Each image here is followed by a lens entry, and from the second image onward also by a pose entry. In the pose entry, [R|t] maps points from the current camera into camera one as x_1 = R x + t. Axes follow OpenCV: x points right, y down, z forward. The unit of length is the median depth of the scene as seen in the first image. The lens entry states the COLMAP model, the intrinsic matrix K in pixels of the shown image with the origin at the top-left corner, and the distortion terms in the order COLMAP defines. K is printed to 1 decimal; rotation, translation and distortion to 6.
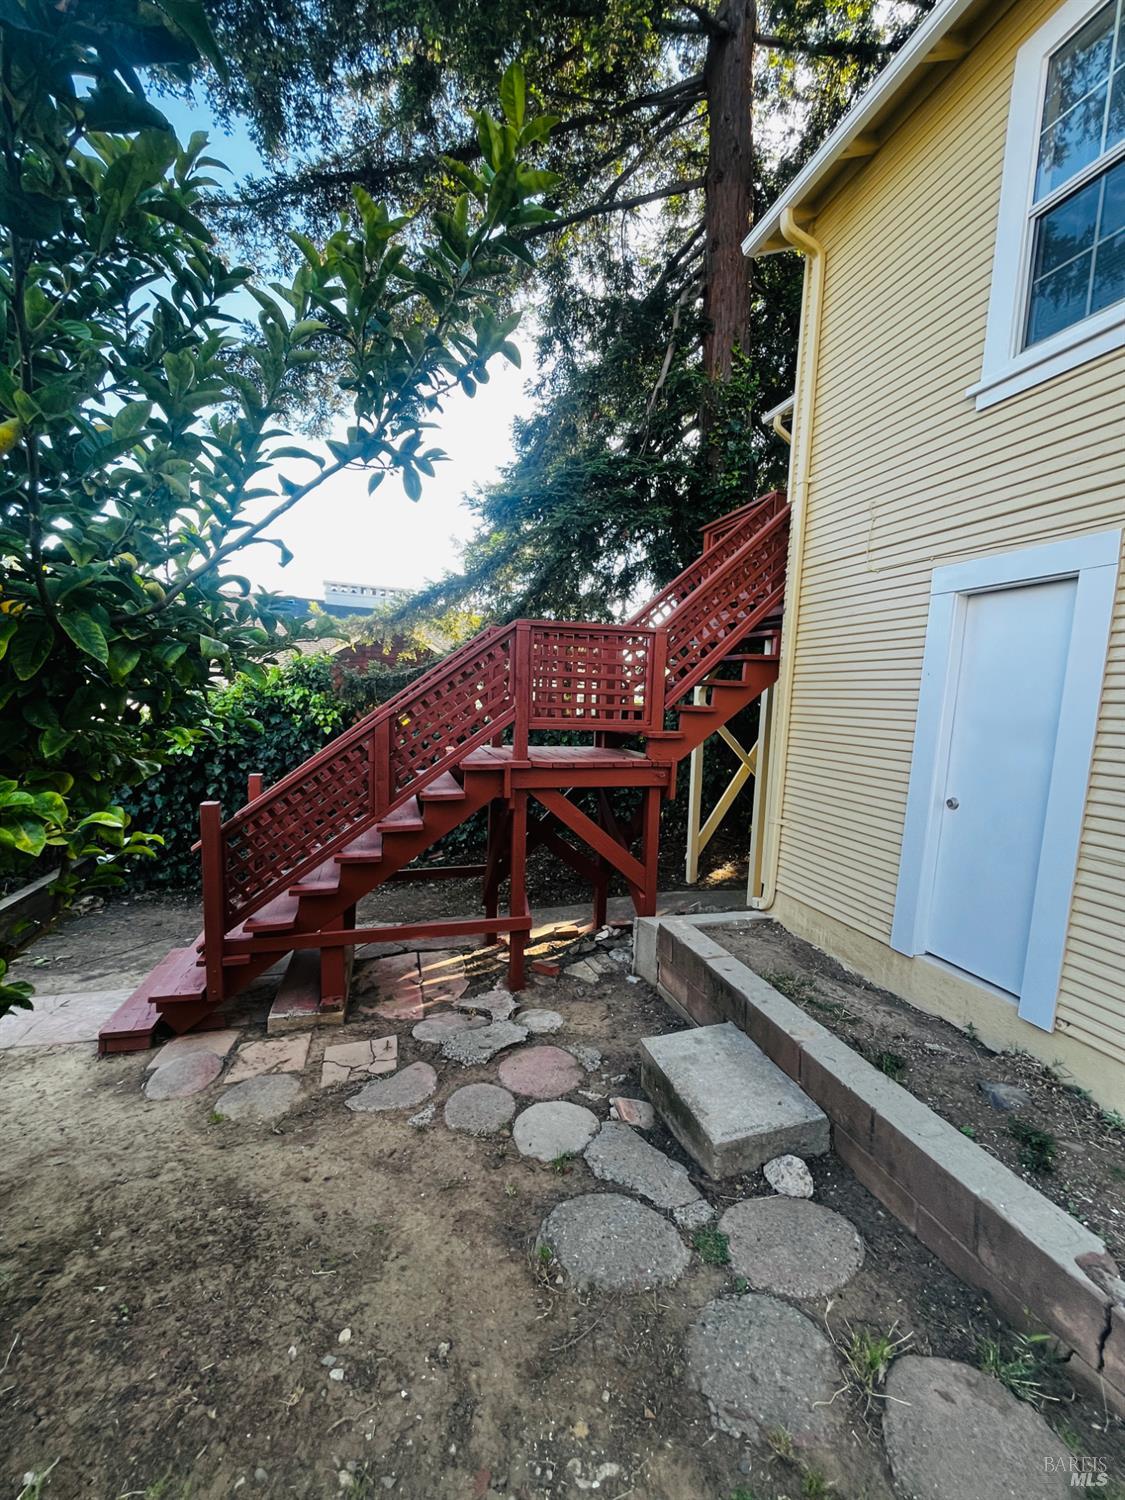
lens RADIAL K [[601.9, 0, 559.8], [0, 601.9, 755.6], [0, 0, 1]] dist [-0.001007, 0.000355]
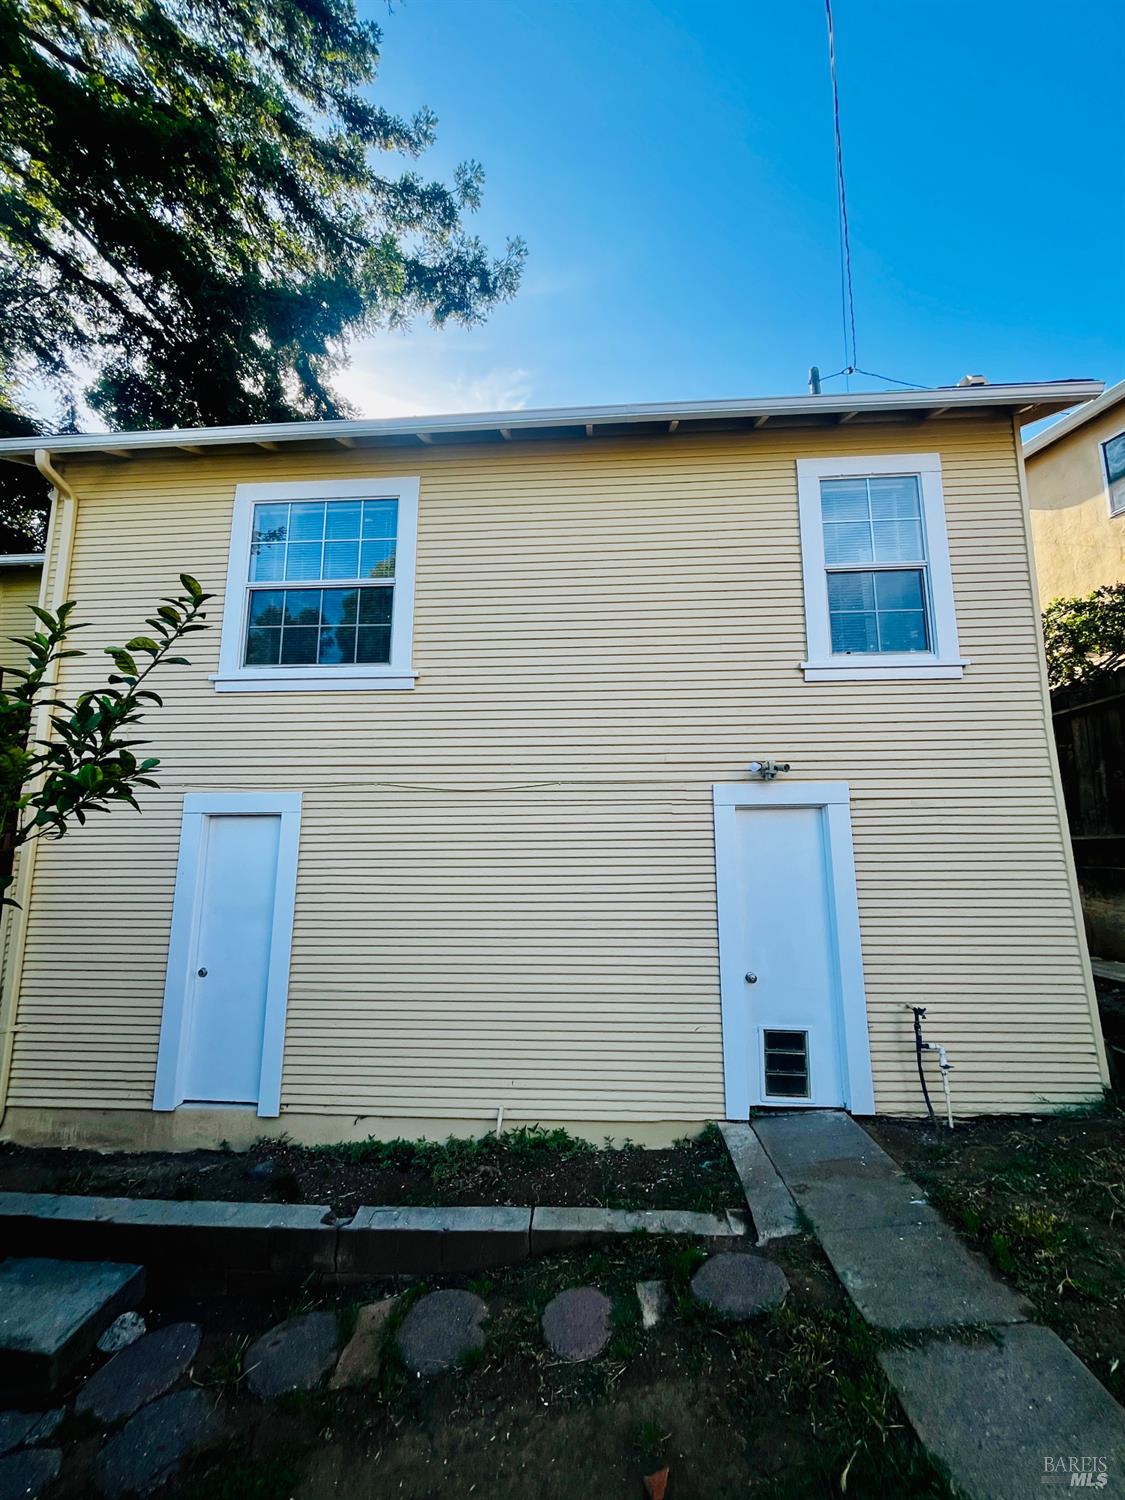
lens RADIAL K [[601.9, 0, 566.1], [0, 601.9, 759.5], [0, 0, 1]] dist [-0.001007, 0.000355]
pose [[0.331575, 0.120727, 0.935672, -0.400192], [0.102988, 0.981220, -0.163100, -0.086640], [-0.937791, 0.150443, 0.312915, -0.249983]]
